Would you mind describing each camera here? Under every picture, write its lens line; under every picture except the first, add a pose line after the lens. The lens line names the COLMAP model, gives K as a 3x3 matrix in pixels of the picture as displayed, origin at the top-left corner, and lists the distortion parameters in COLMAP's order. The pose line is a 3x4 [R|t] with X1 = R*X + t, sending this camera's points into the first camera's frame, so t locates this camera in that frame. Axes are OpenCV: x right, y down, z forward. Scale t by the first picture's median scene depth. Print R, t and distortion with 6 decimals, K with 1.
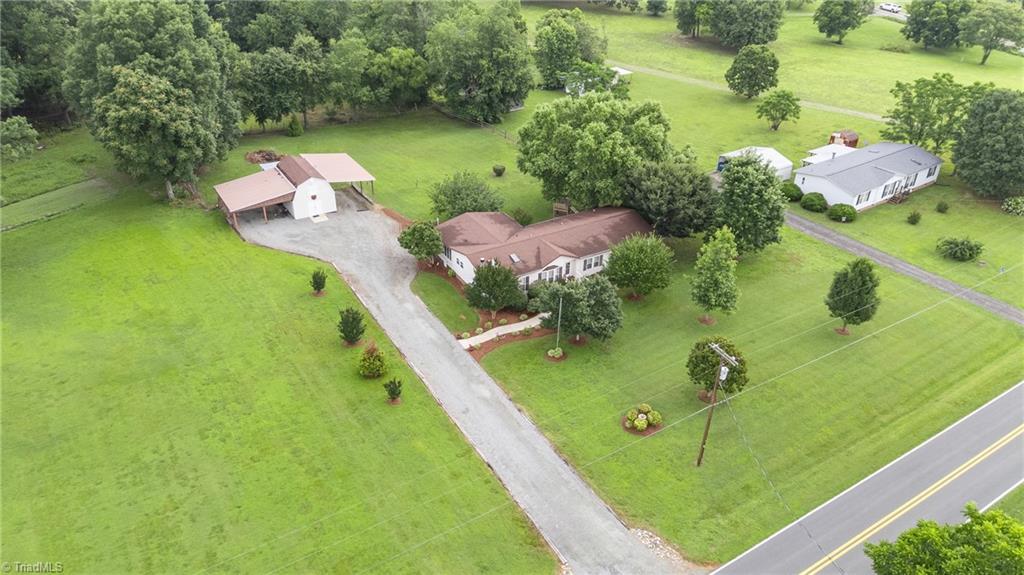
lens RADIAL K [[750.8, 0, 509.3], [0, 750.8, 292.7], [0, 0, 1]] dist [0.066150, -0.068011]
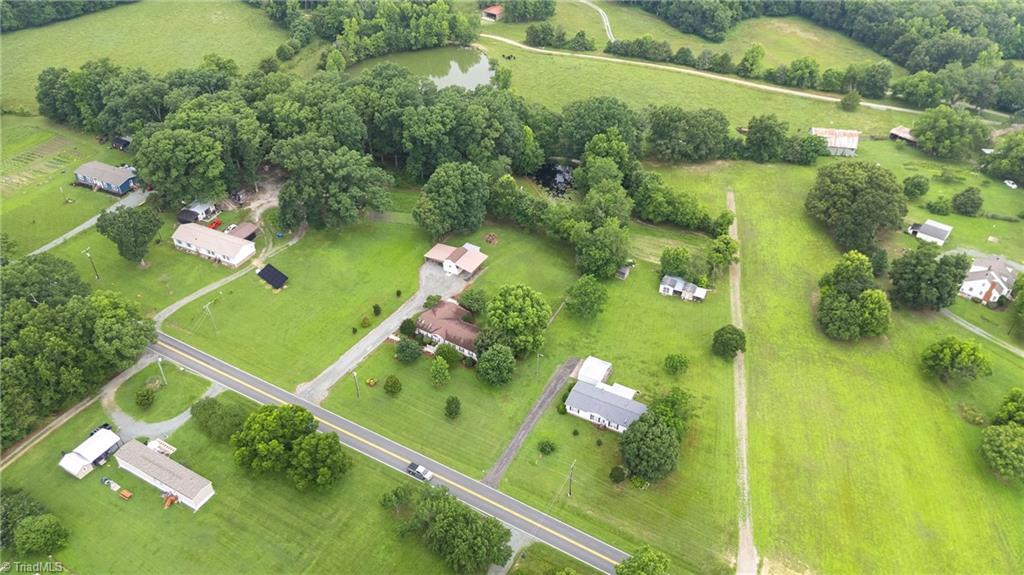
lens RADIAL K [[747.3, 0, 512.0], [0, 747.3, 287.5], [0, 0, 1]] dist [0.042197, -0.005526]
pose [[0.474026, 0.537580, -0.697357, 1.682391], [-0.471082, 0.823947, 0.314949, -0.987142], [0.743895, 0.179218, 0.643817, -0.467800]]
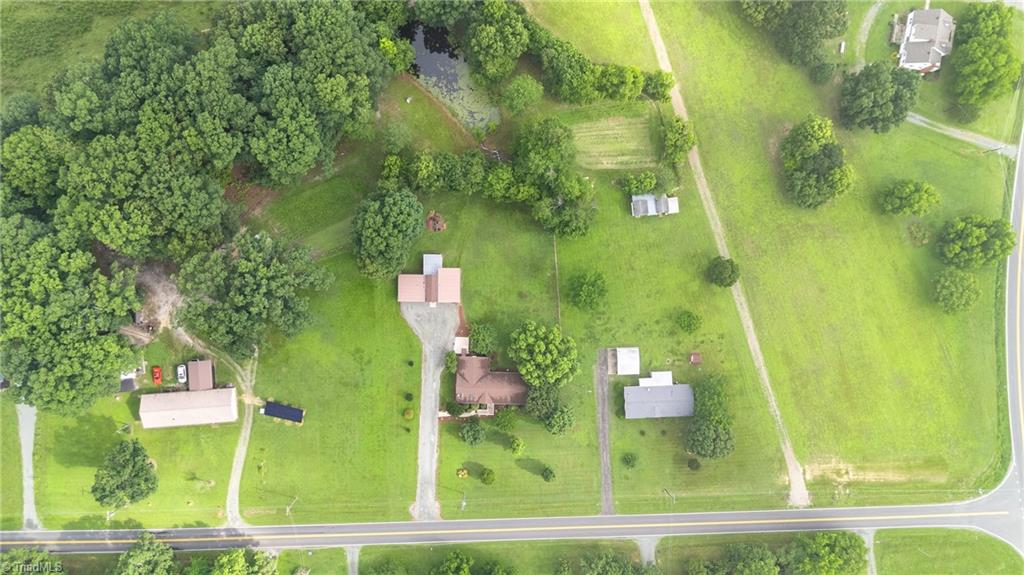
lens RADIAL K [[750.8, 0, 509.3], [0, 750.8, 292.7], [0, 0, 1]] dist [0.066150, -0.068011]
pose [[0.846121, 0.532931, 0.007998, -0.087165], [-0.294690, 0.455262, 0.840175, -2.277340], [0.444115, -0.713246, 0.542256, -0.170972]]
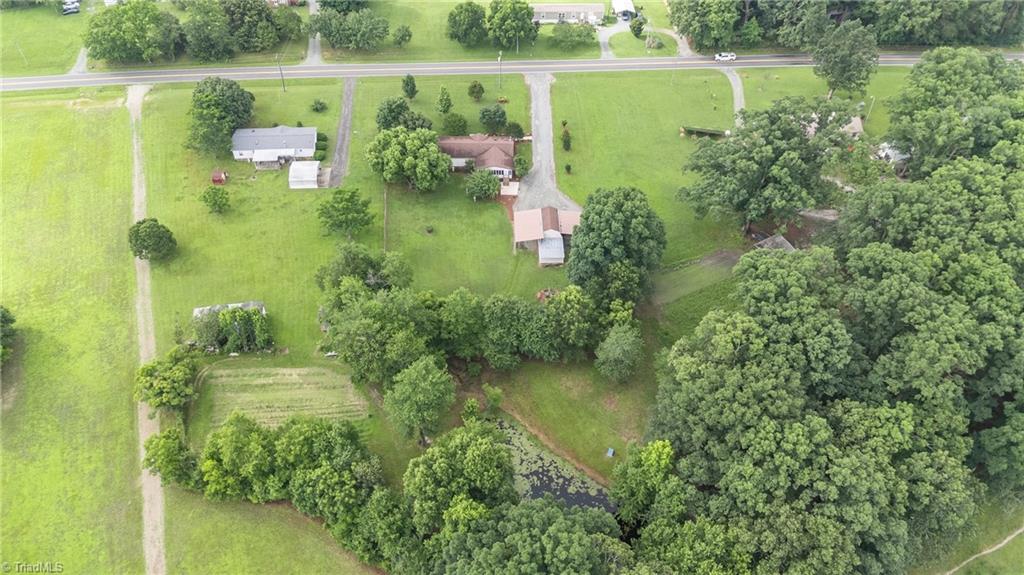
lens RADIAL K [[750.8, 0, 509.3], [0, 750.8, 292.7], [0, 0, 1]] dist [0.066150, -0.068011]
pose [[-0.863728, -0.389309, 0.320020, -0.868223], [0.239212, 0.242206, 0.940273, -1.906783], [-0.443567, 0.888693, -0.116072, 1.466297]]
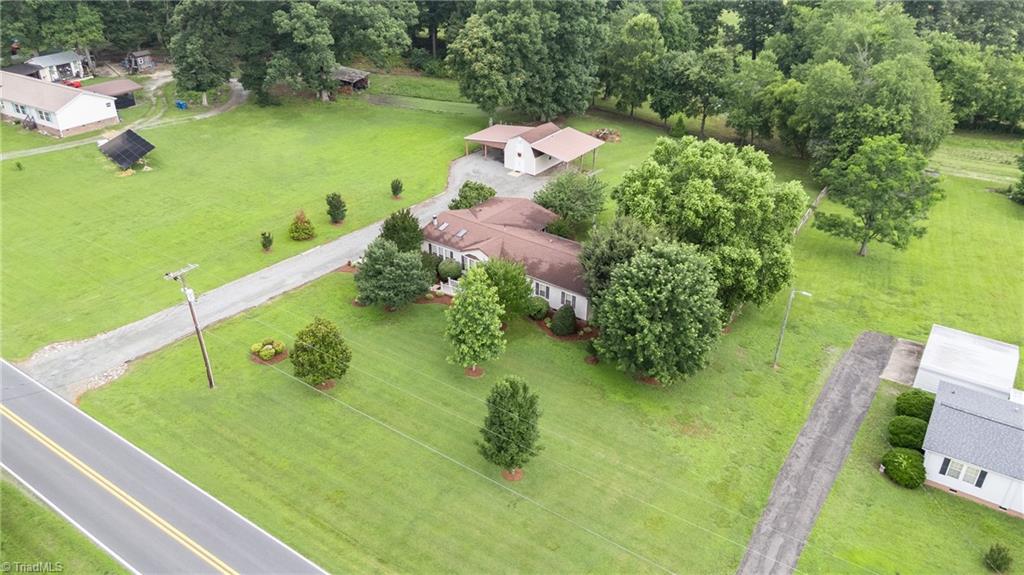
lens RADIAL K [[750.8, 0, 509.3], [0, 750.8, 292.7], [0, 0, 1]] dist [0.066150, -0.068011]
pose [[0.382310, 0.445260, -0.809680, 0.766418], [-0.491178, 0.840123, 0.230080, -0.209884], [0.782677, 0.309736, 0.539890, 0.451234]]
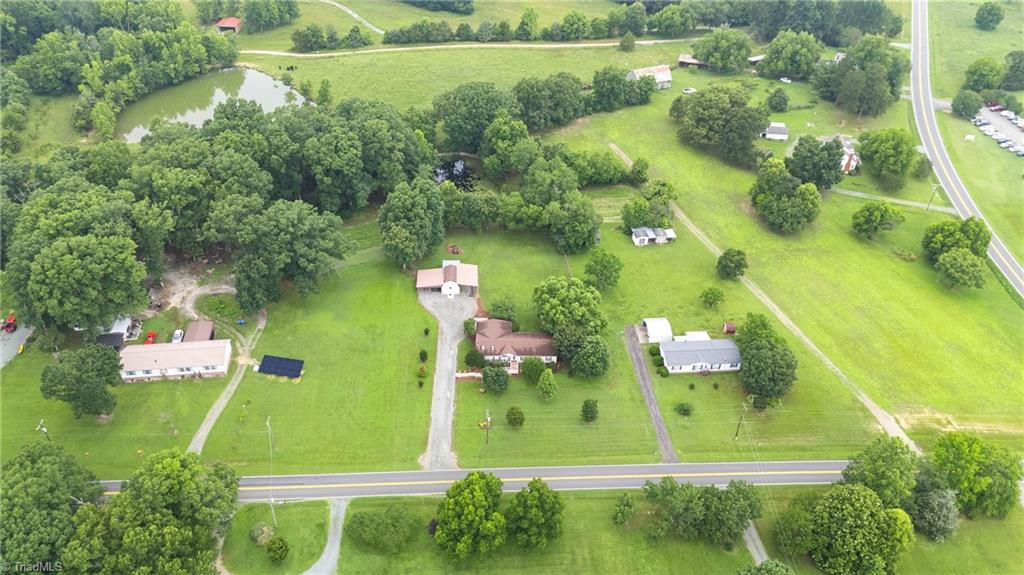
lens RADIAL K [[750.8, 0, 509.3], [0, 750.8, 292.7], [0, 0, 1]] dist [0.066150, -0.068011]
pose [[0.870256, 0.312677, -0.380642, 0.837621], [-0.266919, 0.948766, 0.169108, -0.580457], [0.414016, -0.045566, 0.909128, -1.119837]]
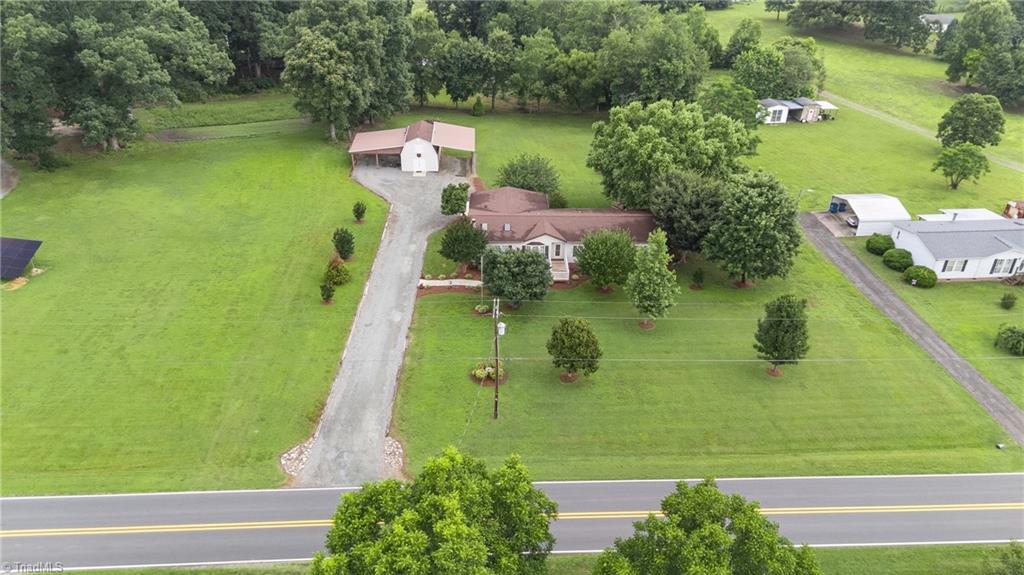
lens RADIAL K [[750.8, 0, 509.3], [0, 750.8, 292.7], [0, 0, 1]] dist [0.066150, -0.068011]
pose [[0.868851, 0.246648, -0.429259, 0.431713], [-0.262219, 0.964721, 0.023568, 0.016431], [0.419928, 0.092083, 0.902874, 0.019313]]
